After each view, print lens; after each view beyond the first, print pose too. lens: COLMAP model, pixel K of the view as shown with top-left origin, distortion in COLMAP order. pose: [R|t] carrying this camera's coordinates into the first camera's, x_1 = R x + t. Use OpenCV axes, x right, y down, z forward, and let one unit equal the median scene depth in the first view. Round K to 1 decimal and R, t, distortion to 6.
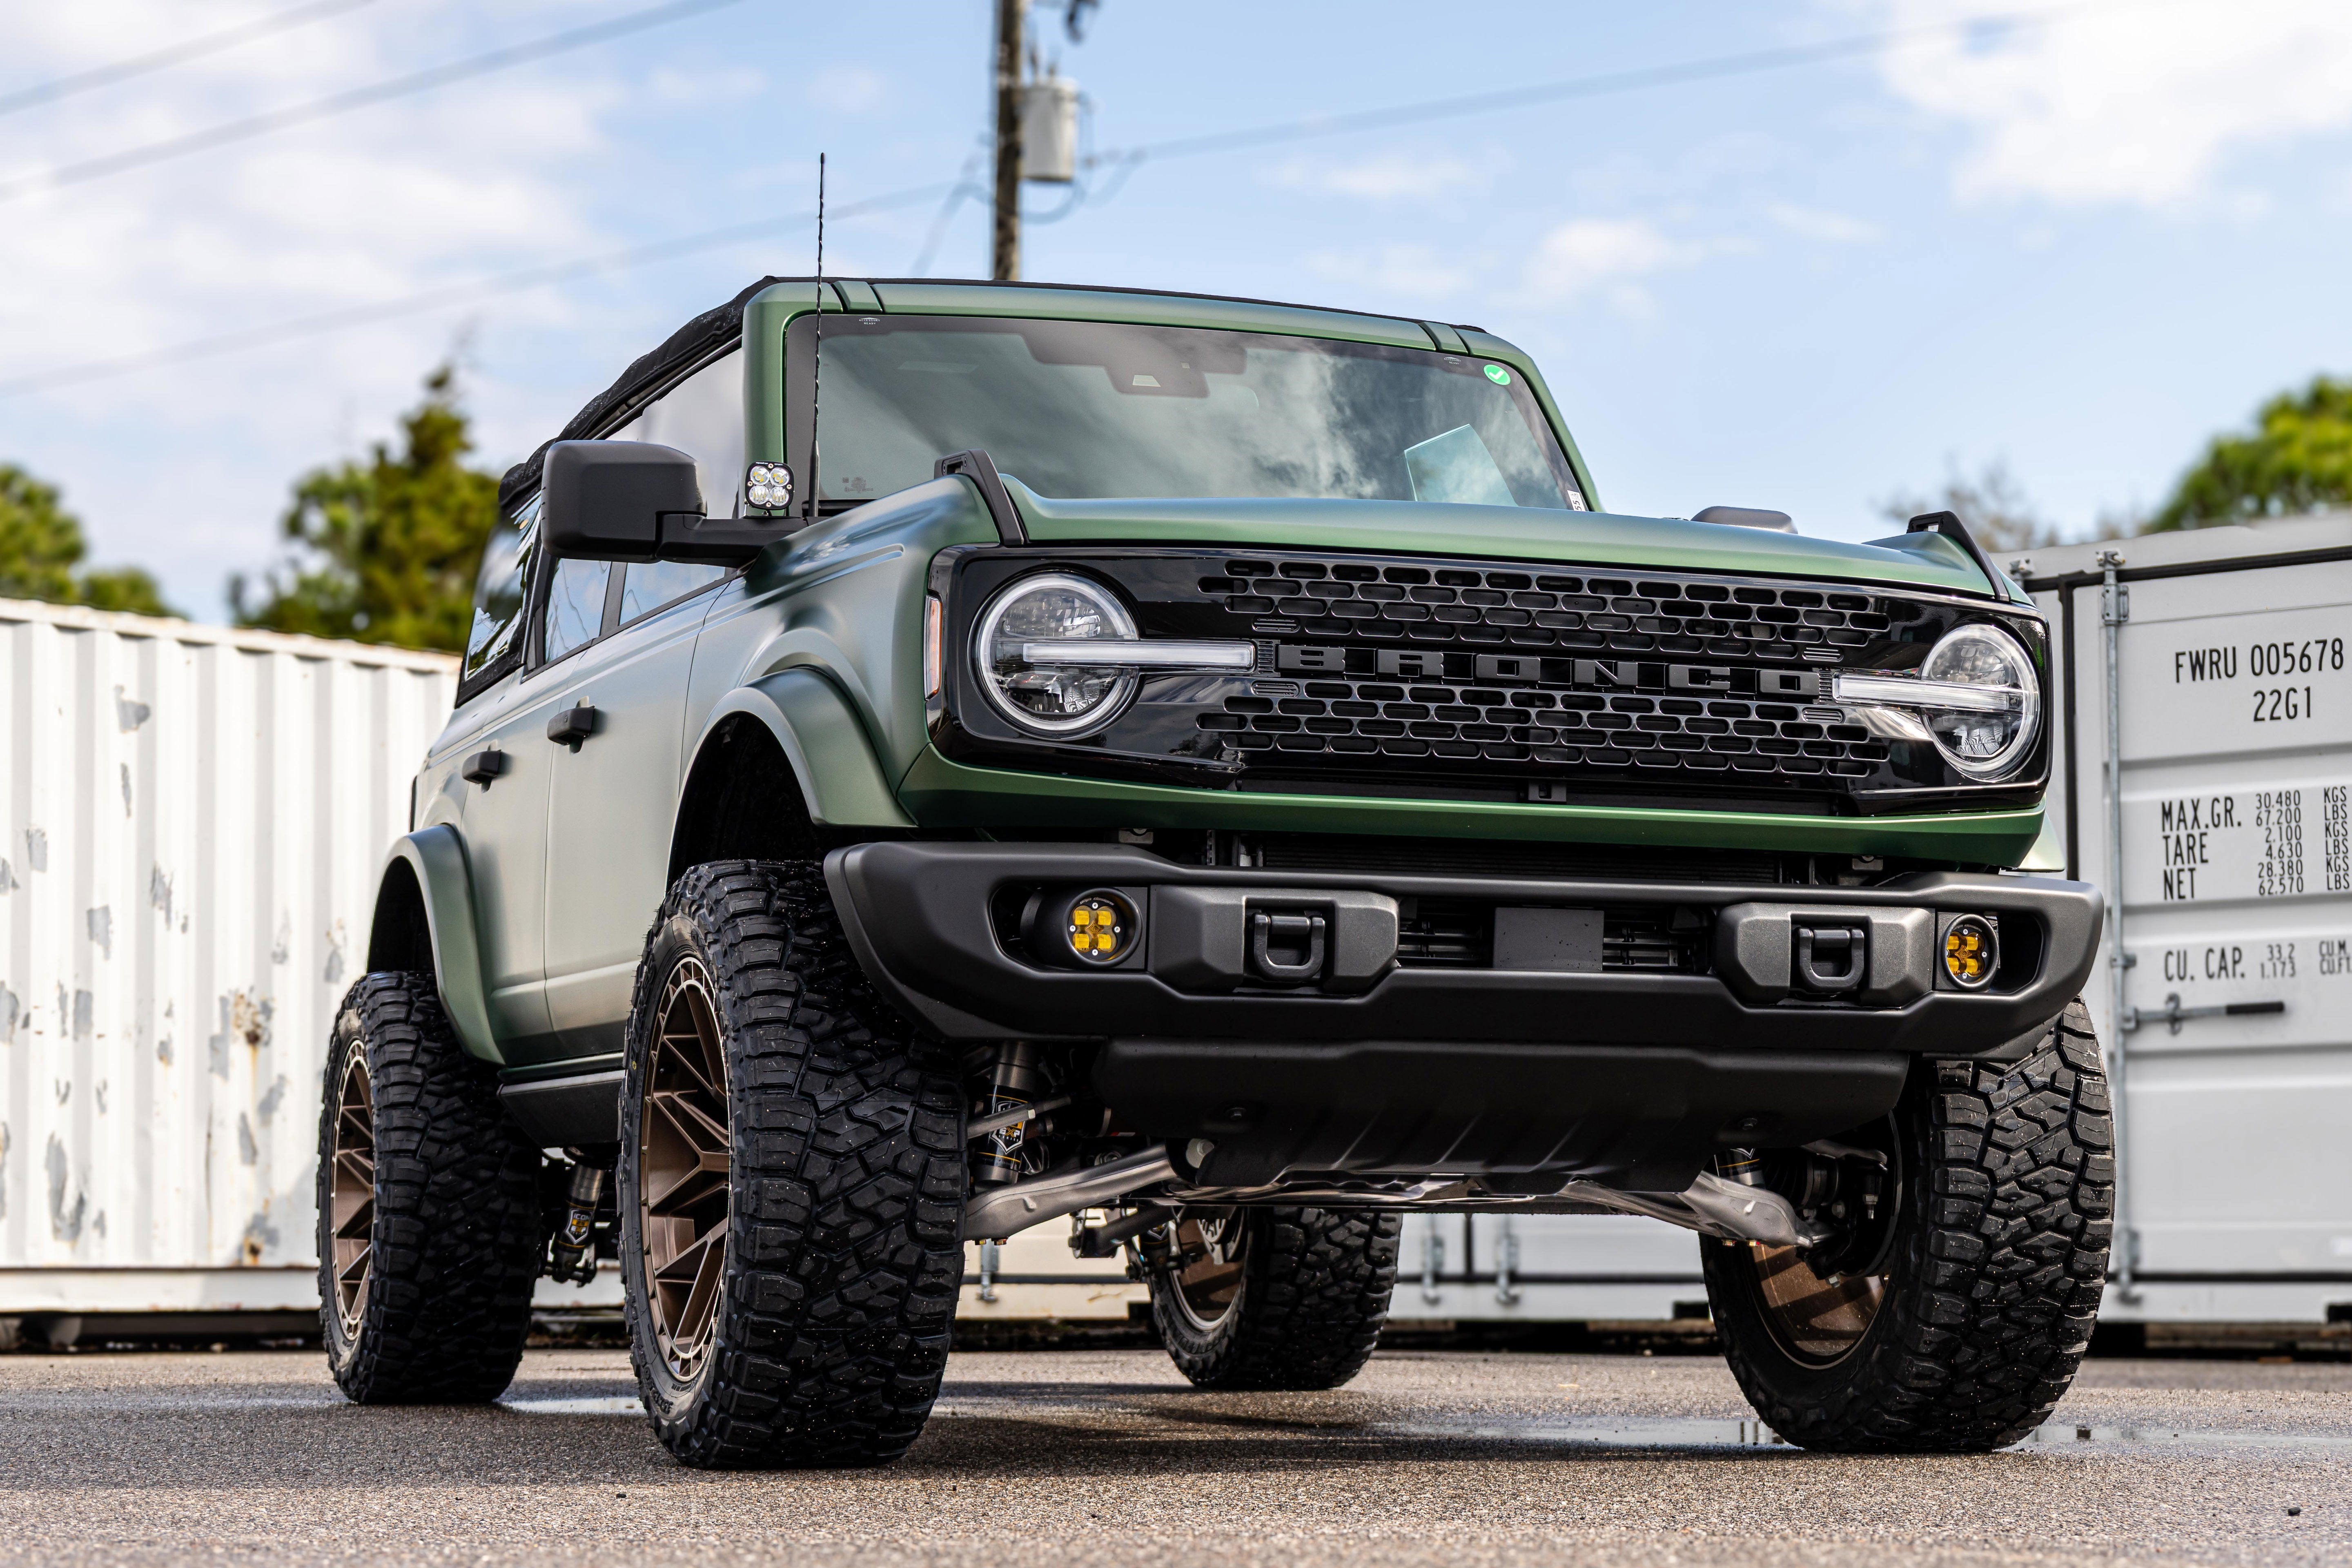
lens RADIAL K [[4790.6, 0, 1176.0], [0, 4790.6, 784.0], [0, 0, 1]] dist [-0.015020, 0.050918]
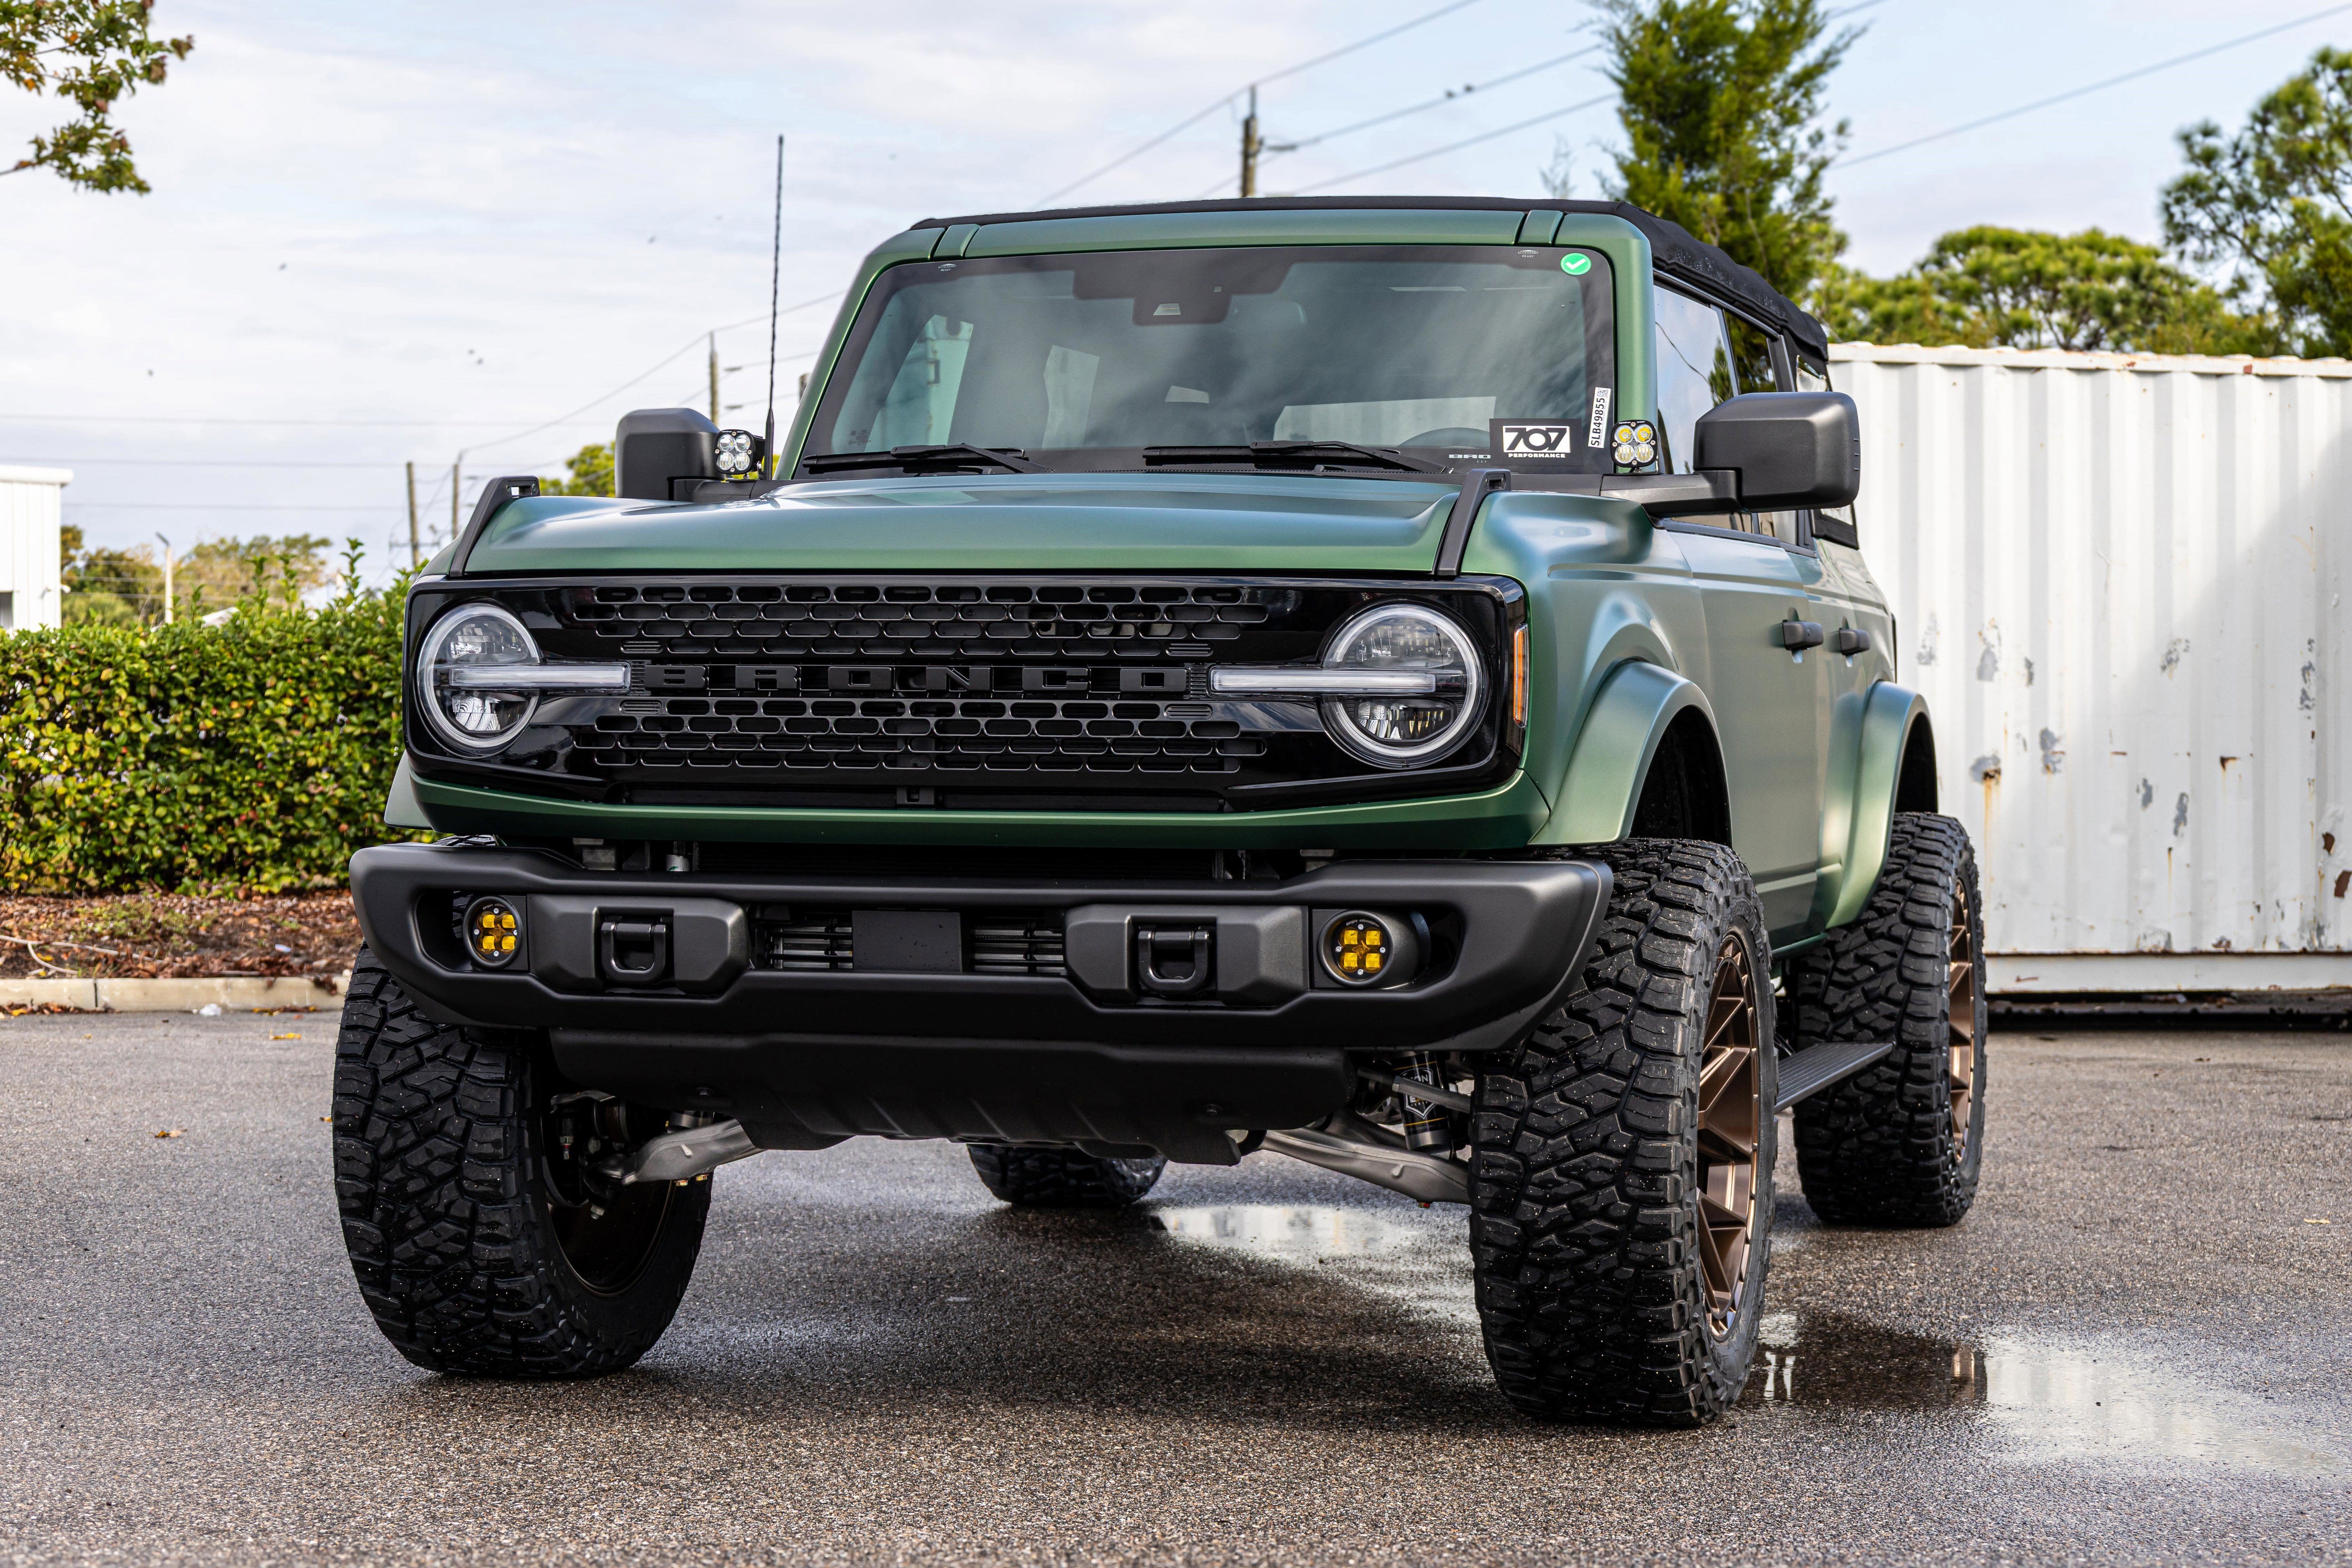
lens RADIAL K [[4629.5, 0, 1176.0], [0, 4629.5, 784.0], [0, 0, 1]] dist [-0.022986, -0.120124]
pose [[0.824844, 0.004078, -0.565345, 0.678685], [0.052230, 0.995148, 0.083382, -0.079881], [0.562942, -0.098305, 0.820629, 0.215270]]
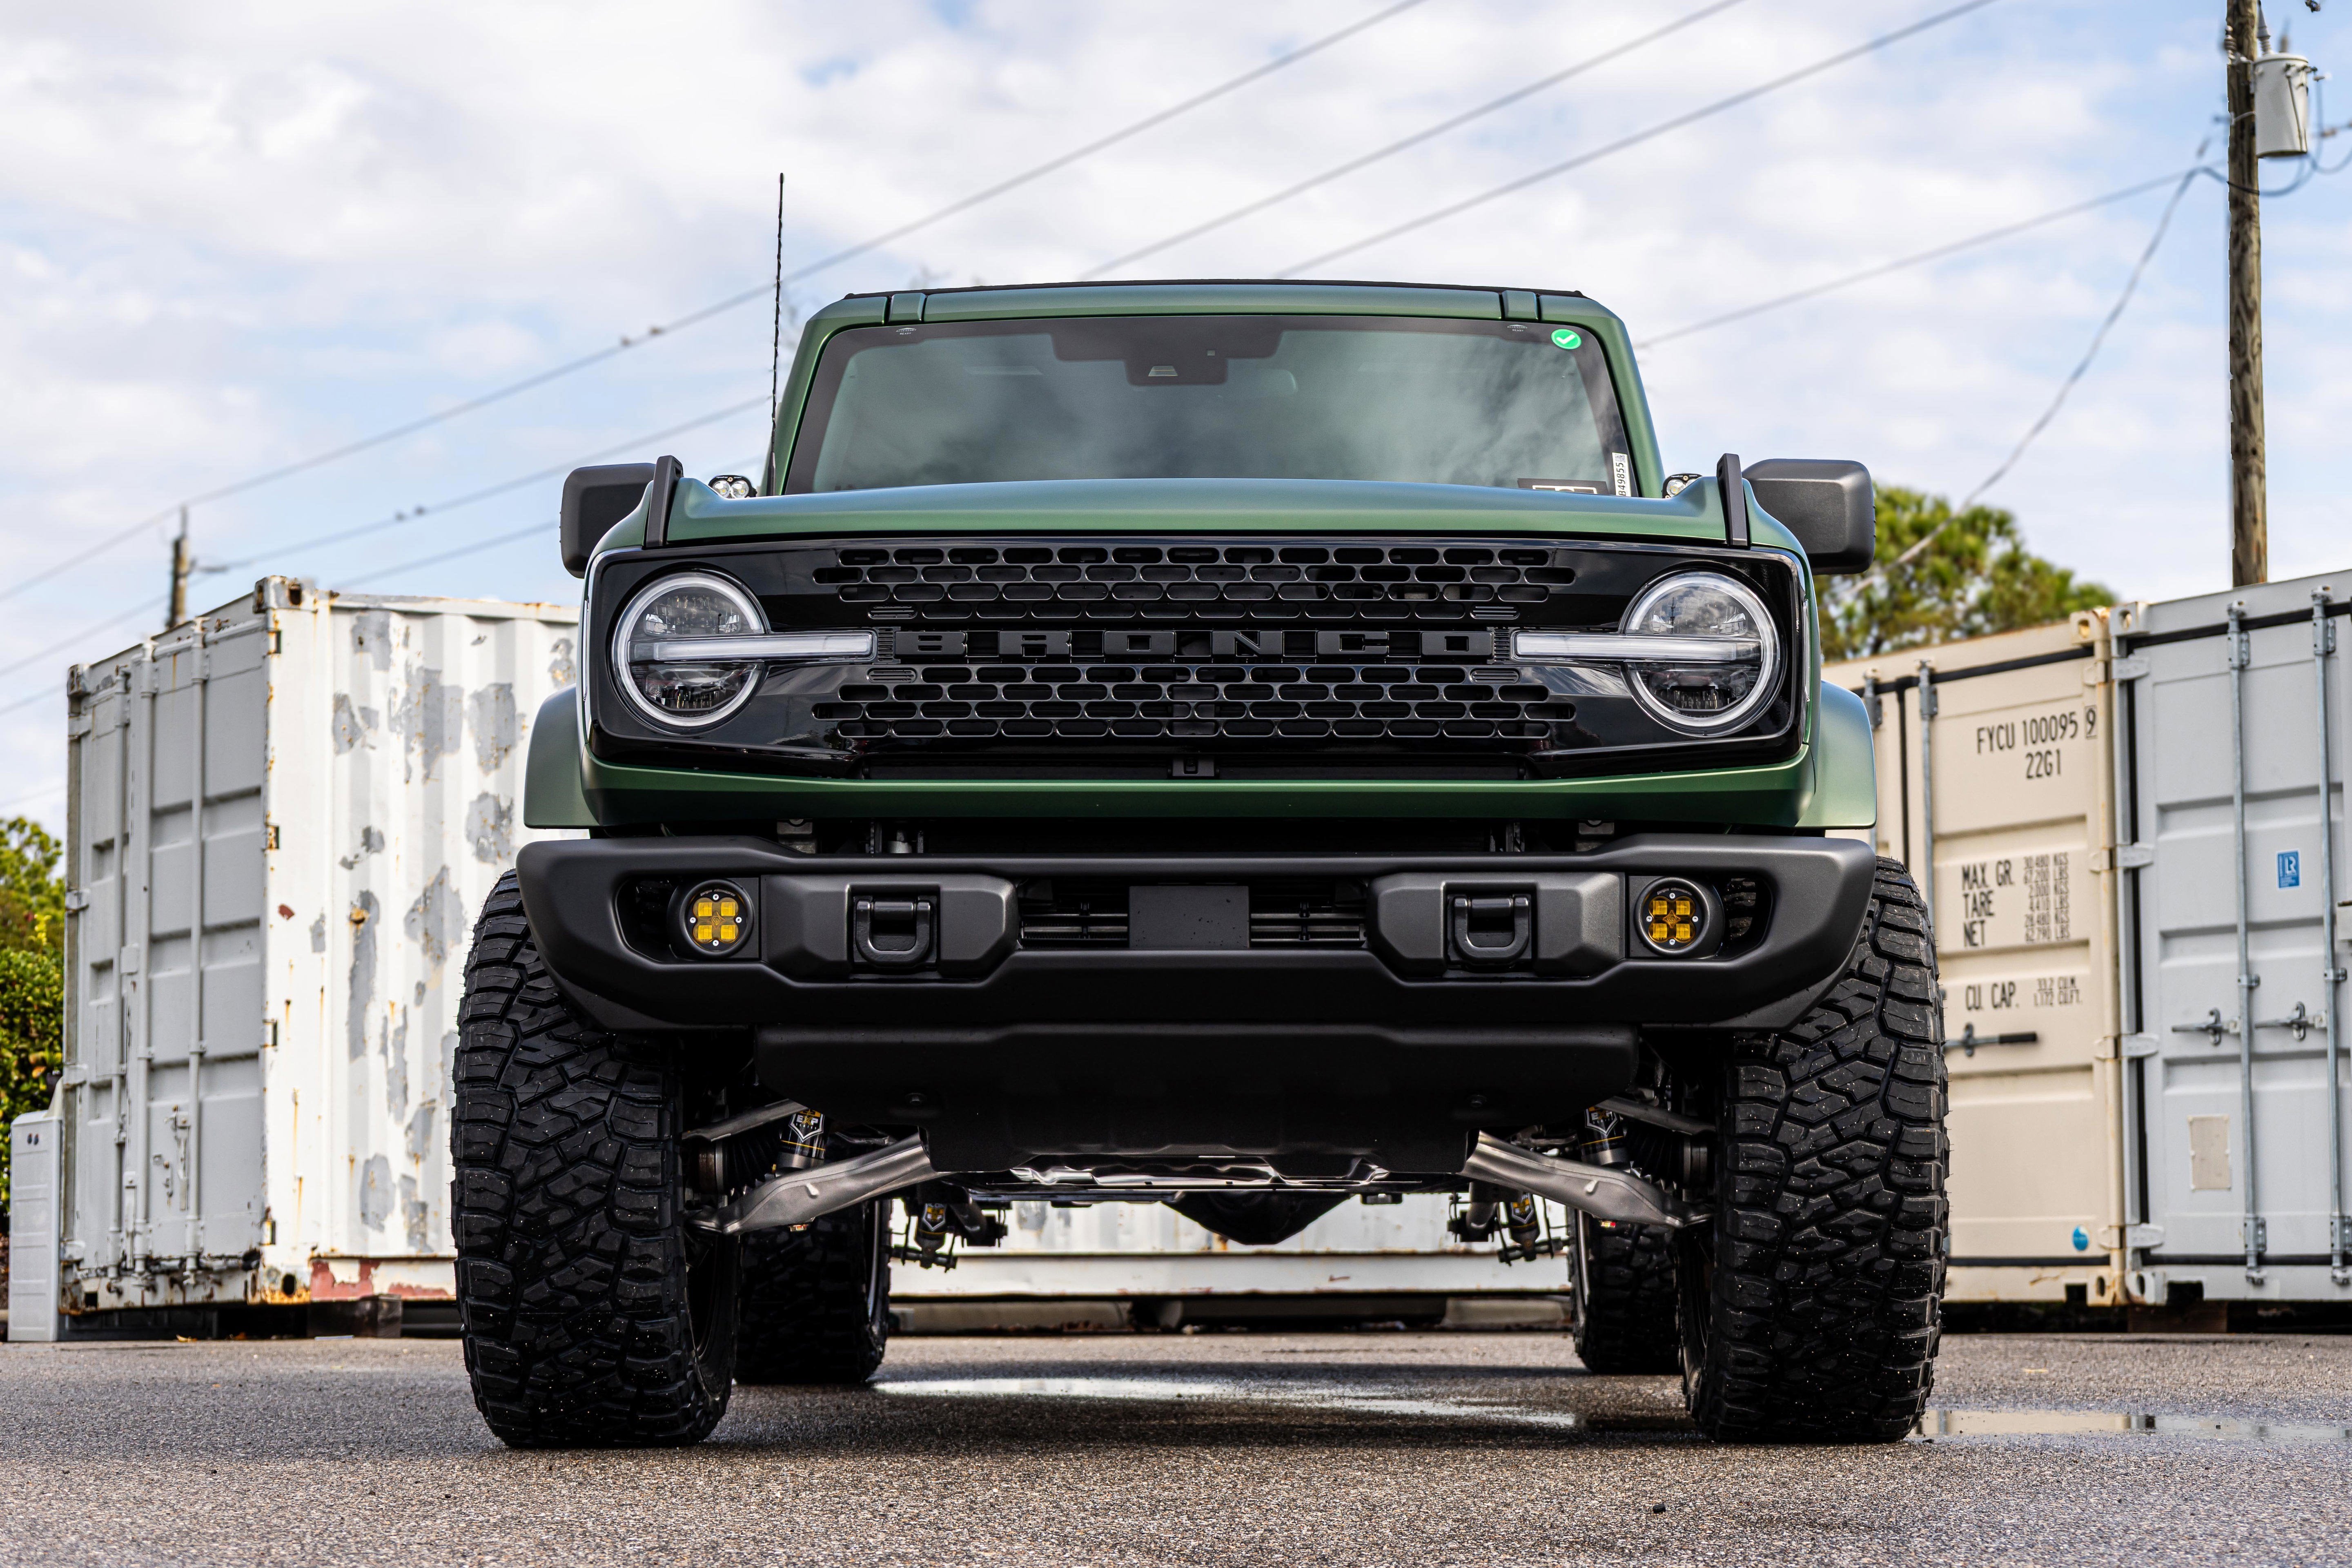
lens RADIAL K [[4629.5, 0, 1176.0], [0, 4629.5, 784.0], [0, 0, 1]] dist [-0.022986, -0.120124]
pose [[0.940951, -0.038525, -0.336345, 0.390156], [0.038448, 0.999237, -0.006891, 0.011453], [0.336354, -0.006448, 0.941714, 0.103039]]
